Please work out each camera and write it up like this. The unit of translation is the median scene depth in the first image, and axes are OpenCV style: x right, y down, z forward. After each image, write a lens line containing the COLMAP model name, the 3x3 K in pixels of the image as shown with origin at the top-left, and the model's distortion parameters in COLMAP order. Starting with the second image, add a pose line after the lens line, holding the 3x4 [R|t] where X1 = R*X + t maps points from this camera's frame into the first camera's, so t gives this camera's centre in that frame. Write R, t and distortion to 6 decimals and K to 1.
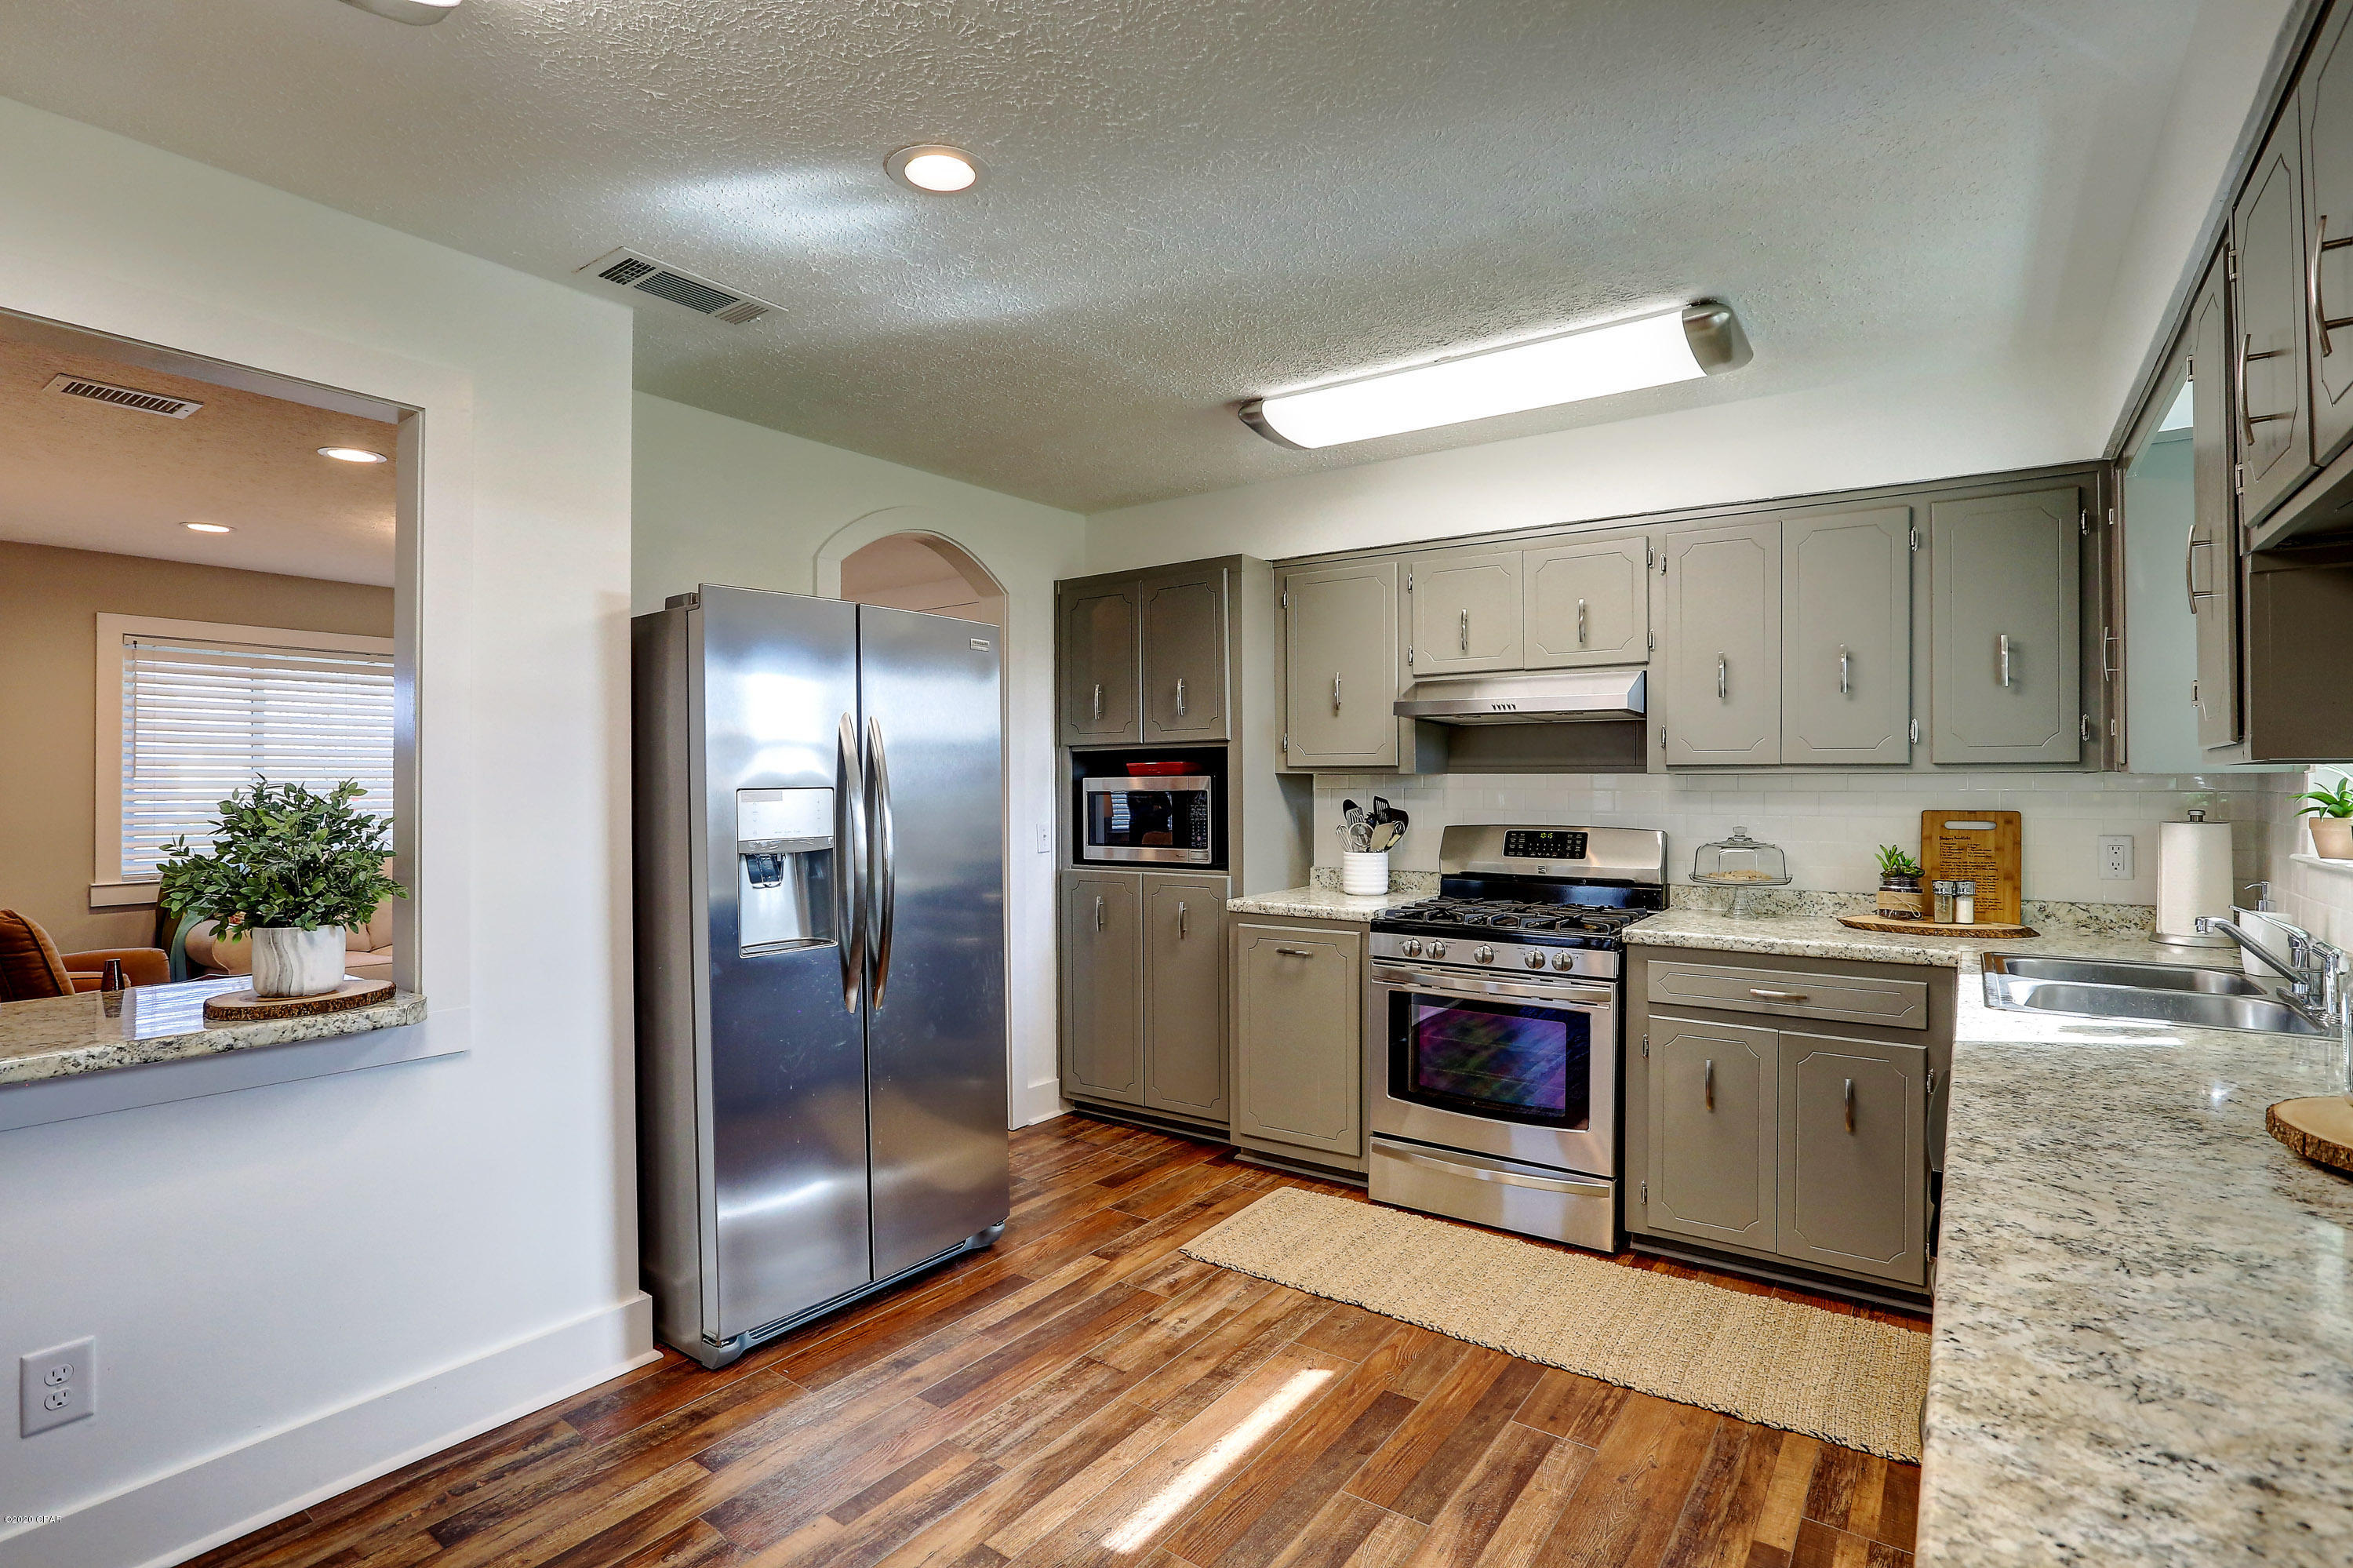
lens RADIAL K [[1120.9, 0, 1169.5], [0, 1120.9, 784.1], [0, 0, 1]] dist [-0.036517, 0.011675]
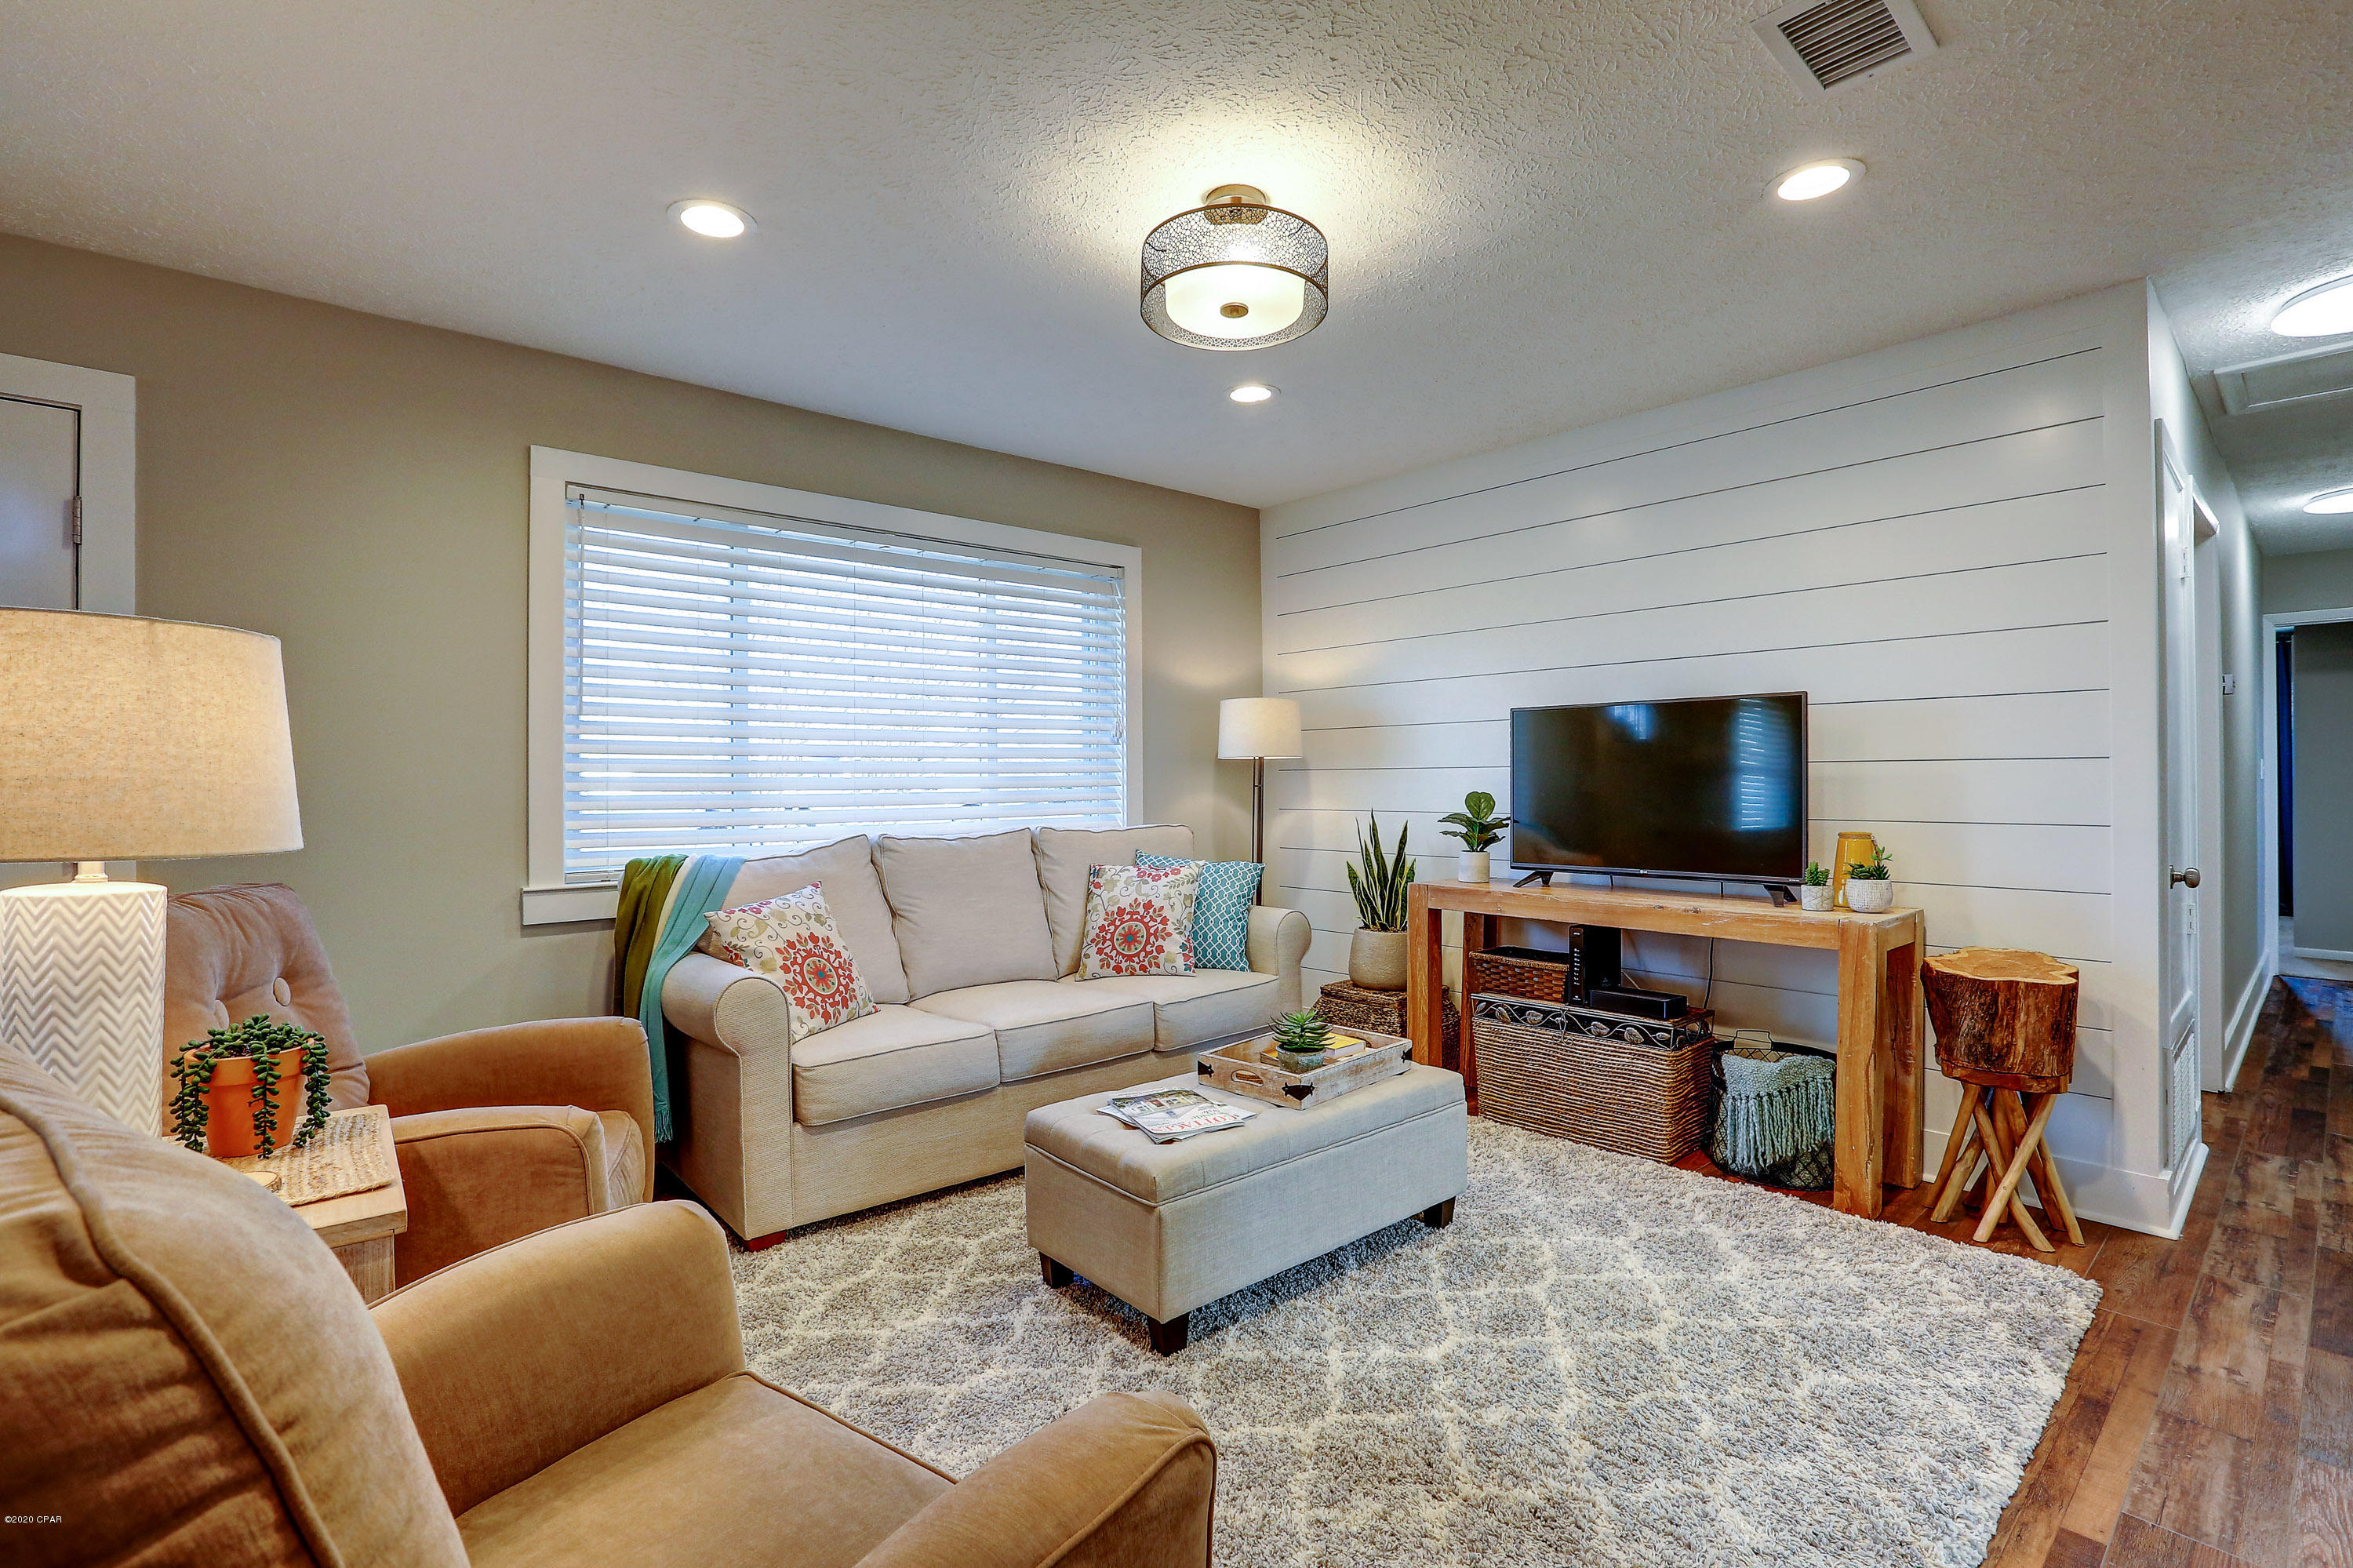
lens RADIAL K [[1052.8, 0, 1189.3], [0, 1052.8, 791.2], [0, 0, 1]] dist [-0.024655, 0.003803]
pose [[0.975409, -0.001467, -0.220397, -0.808448], [0.003195, 0.999967, 0.007484, 0.058682], [0.220378, -0.008004, 0.975382, 0.840553]]
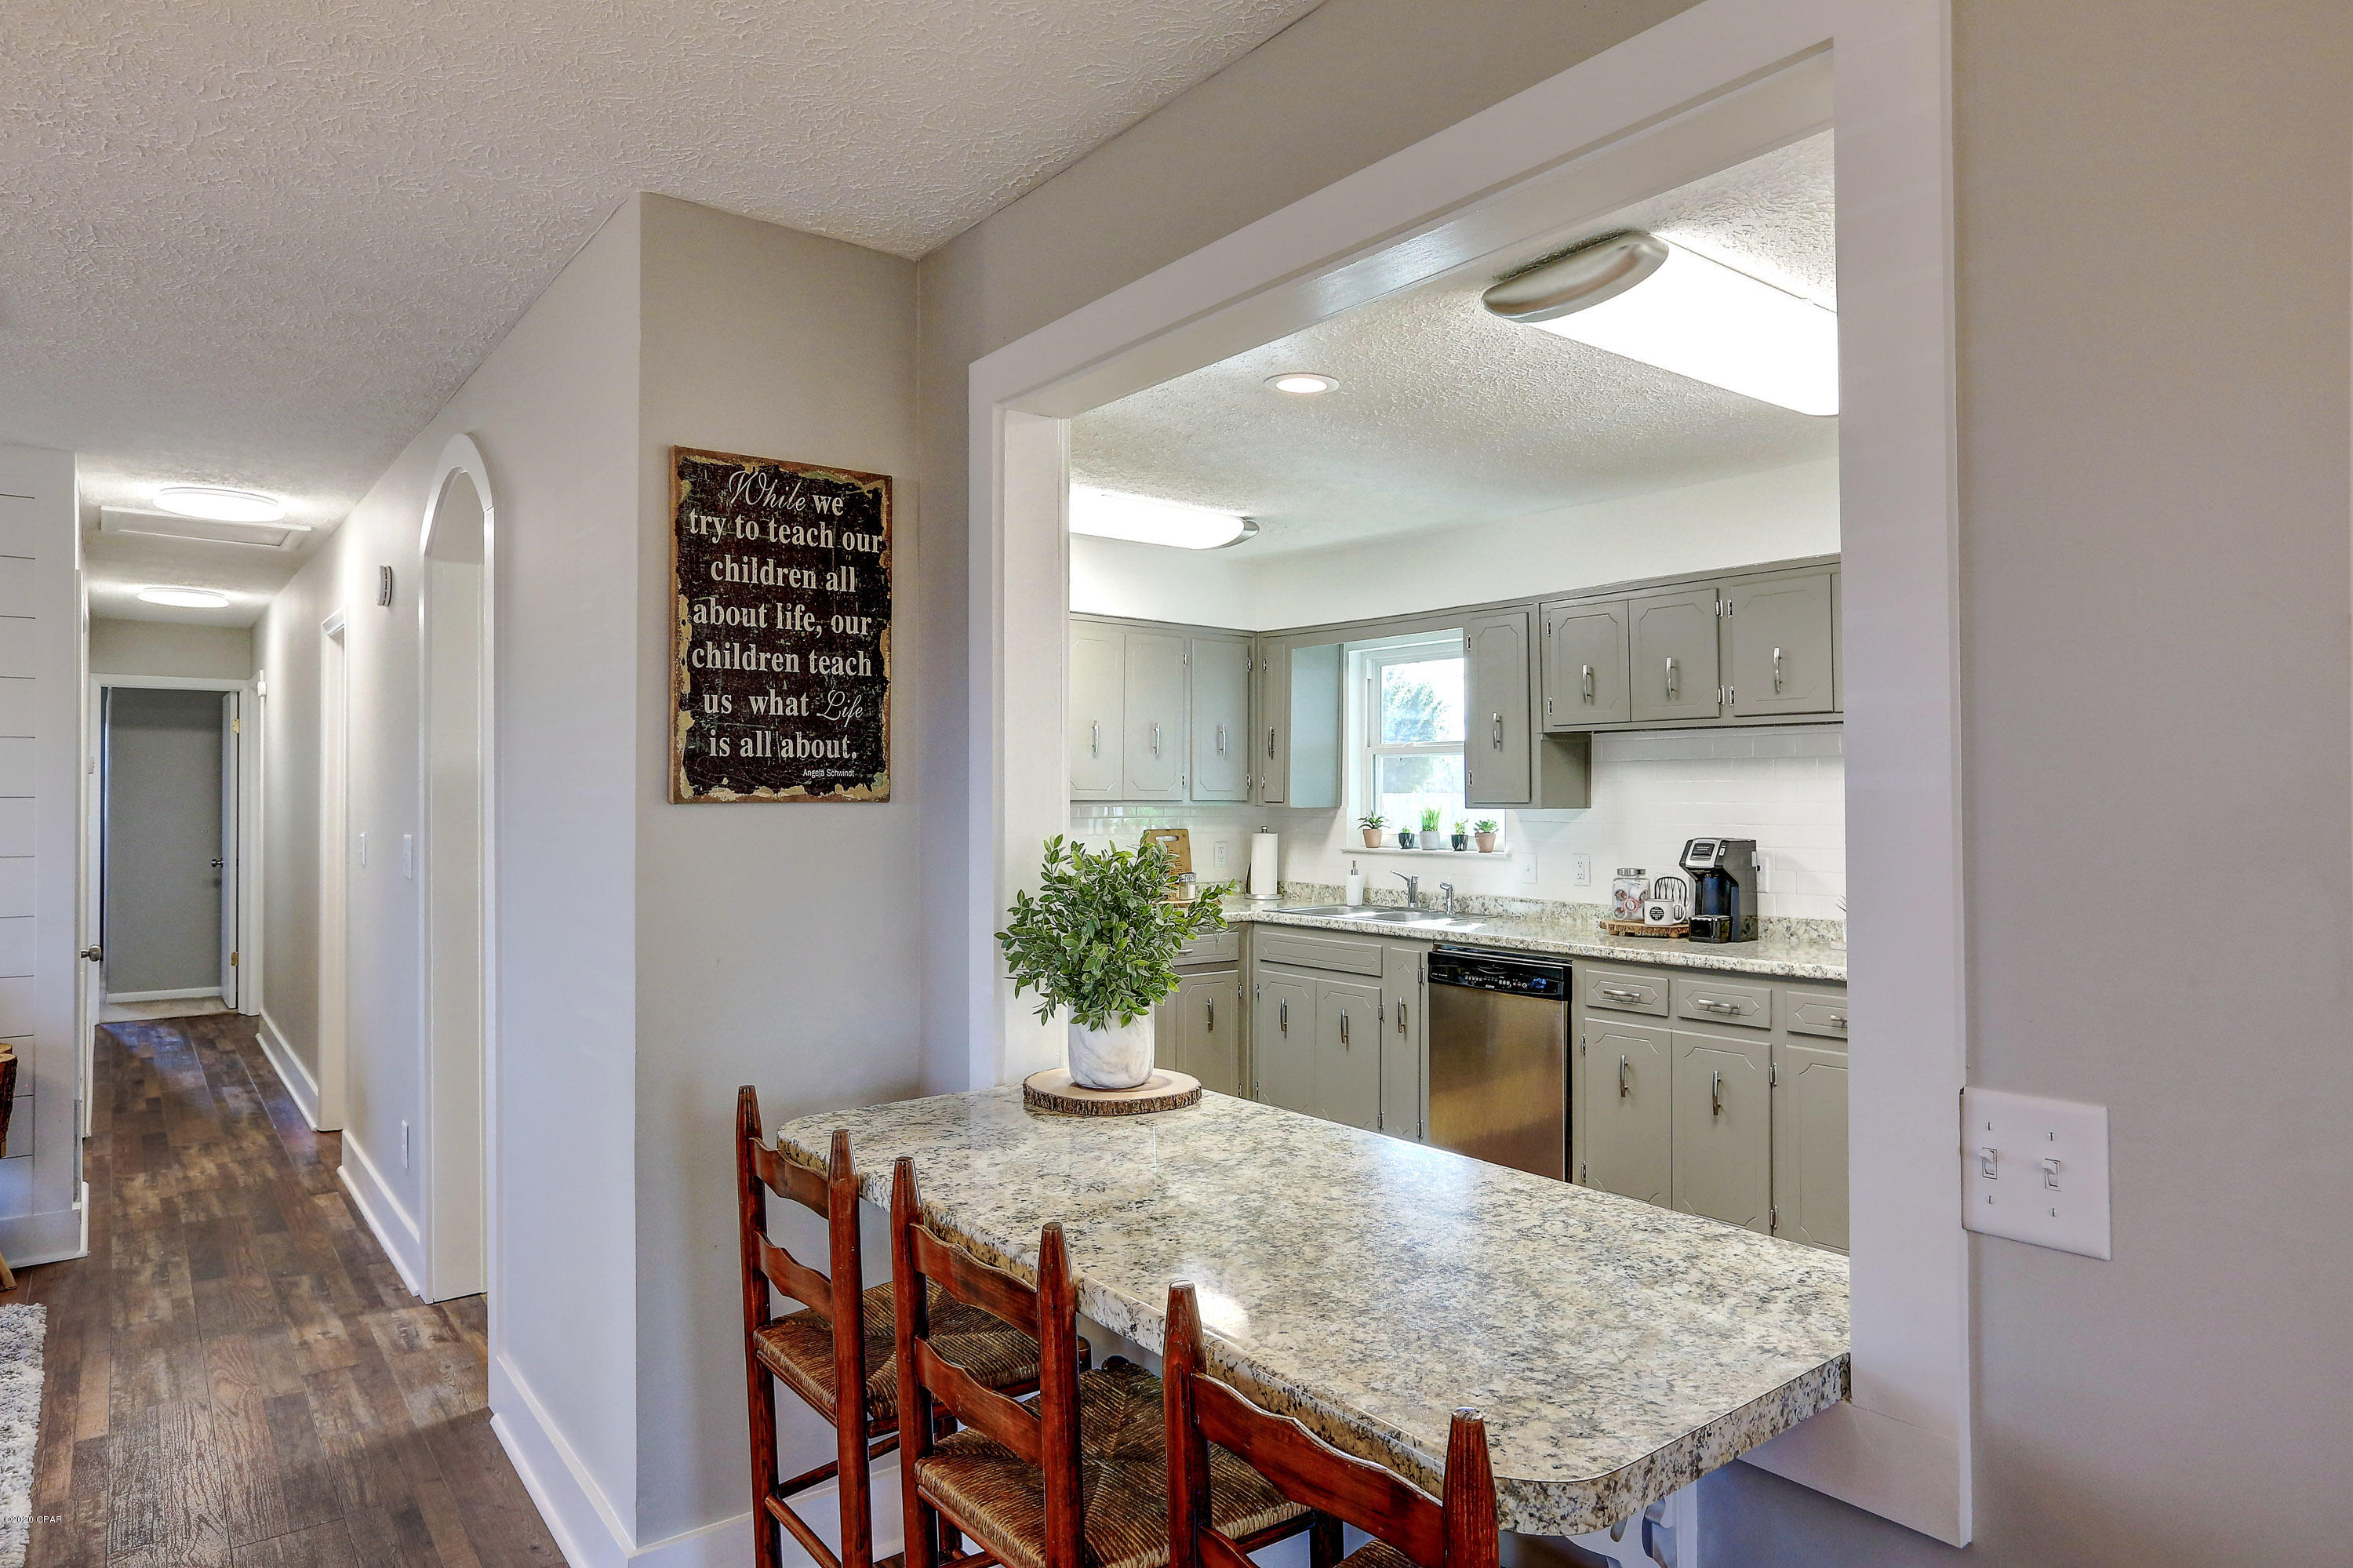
lens RADIAL K [[1392.6, 0, 1194.0], [0, 1392.6, 779.8], [0, 0, 1]] dist [-0.019688, 0.007073]
pose [[0.273765, 0.011497, 0.961728, -1.215554], [-0.004852, 0.999932, -0.010572, -0.026449], [-0.961784, -0.001772, 0.273803, 0.416841]]
